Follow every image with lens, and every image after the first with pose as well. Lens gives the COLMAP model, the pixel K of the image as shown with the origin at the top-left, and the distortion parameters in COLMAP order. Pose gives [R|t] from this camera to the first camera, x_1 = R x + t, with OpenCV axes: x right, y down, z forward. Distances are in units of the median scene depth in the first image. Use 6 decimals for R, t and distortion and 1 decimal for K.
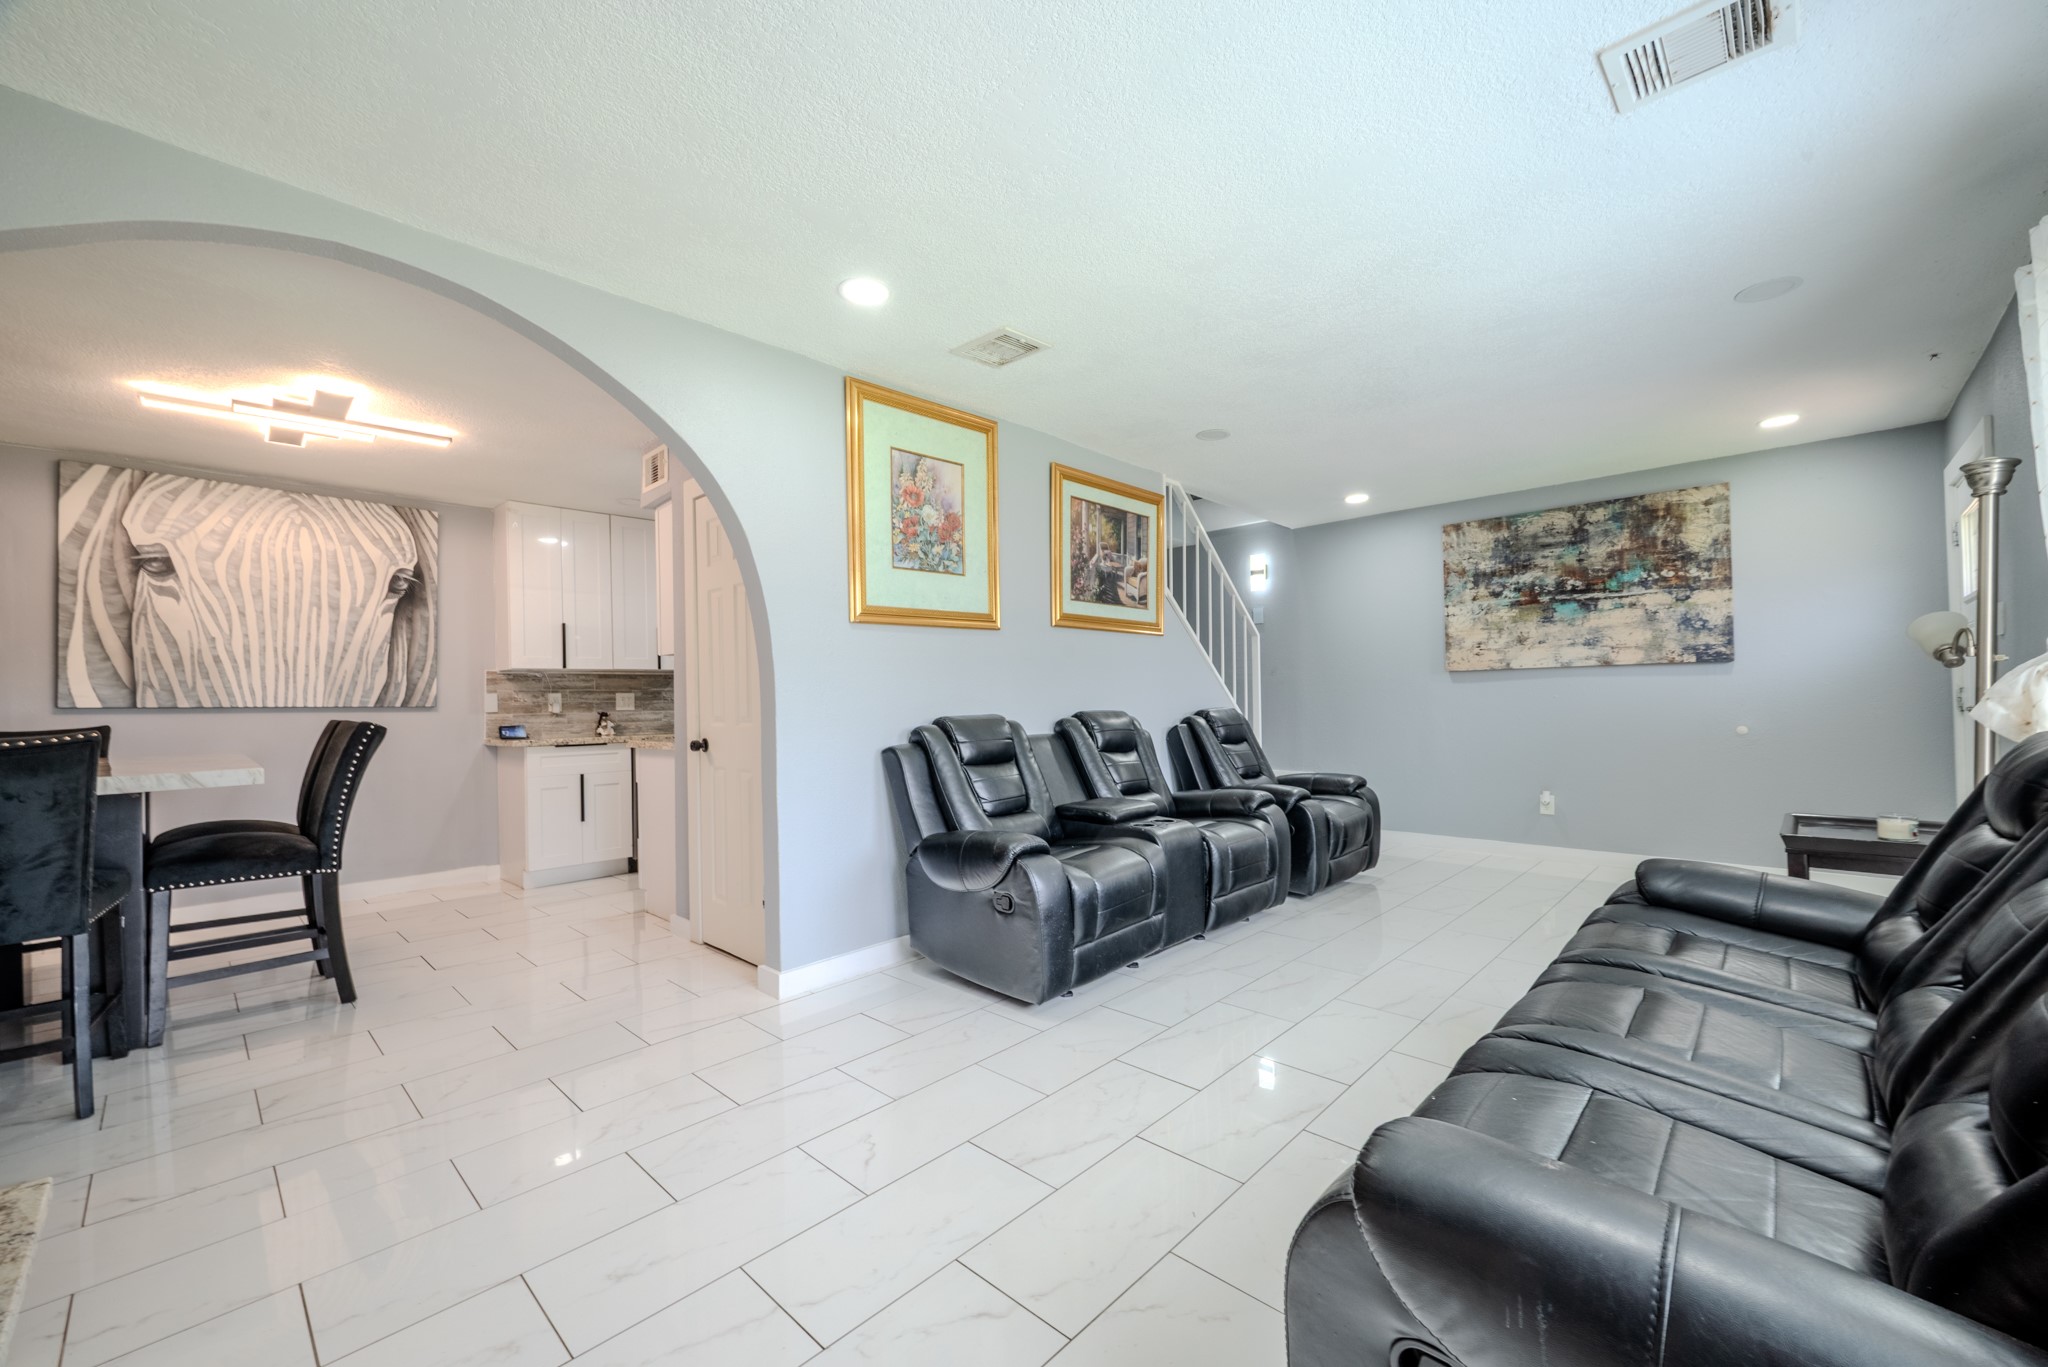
lens RADIAL K [[808.8, 0, 1037.2], [0, 808.8, 692.7], [0, 0, 1]] dist [0.001775, 0.000483]
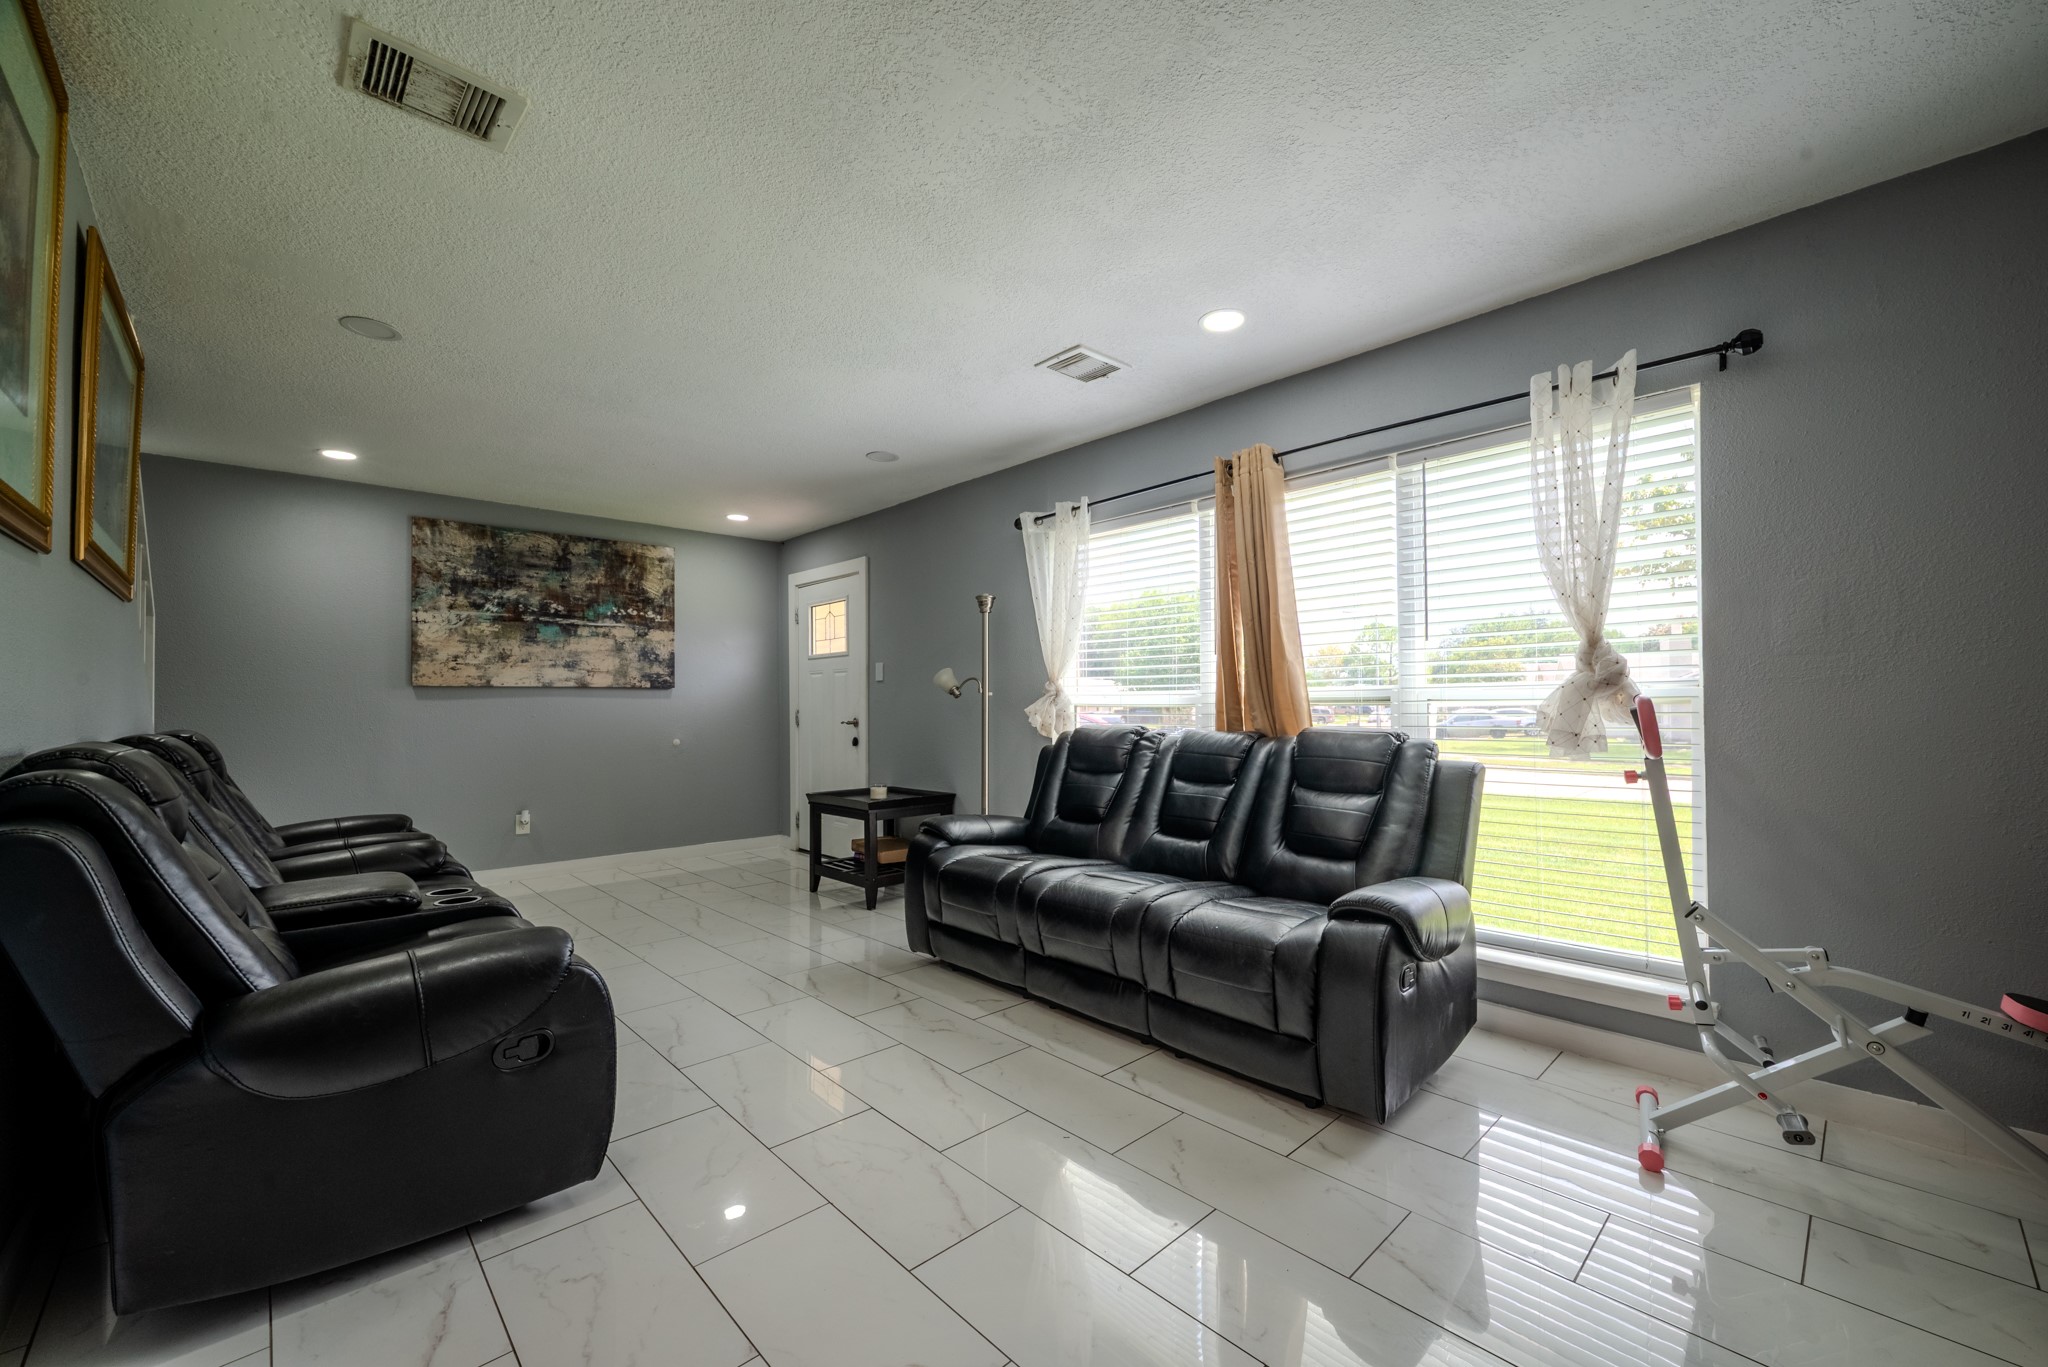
lens RADIAL K [[808.8, 0, 1028.9], [0, 808.8, 694.1], [0, 0, 1]] dist [0.001775, 0.000483]
pose [[0.058799, 0.030666, 0.997799, -0.372551], [-0.003714, 0.999528, -0.030501, 0.007019], [-0.998263, -0.001912, 0.058885, 0.359053]]
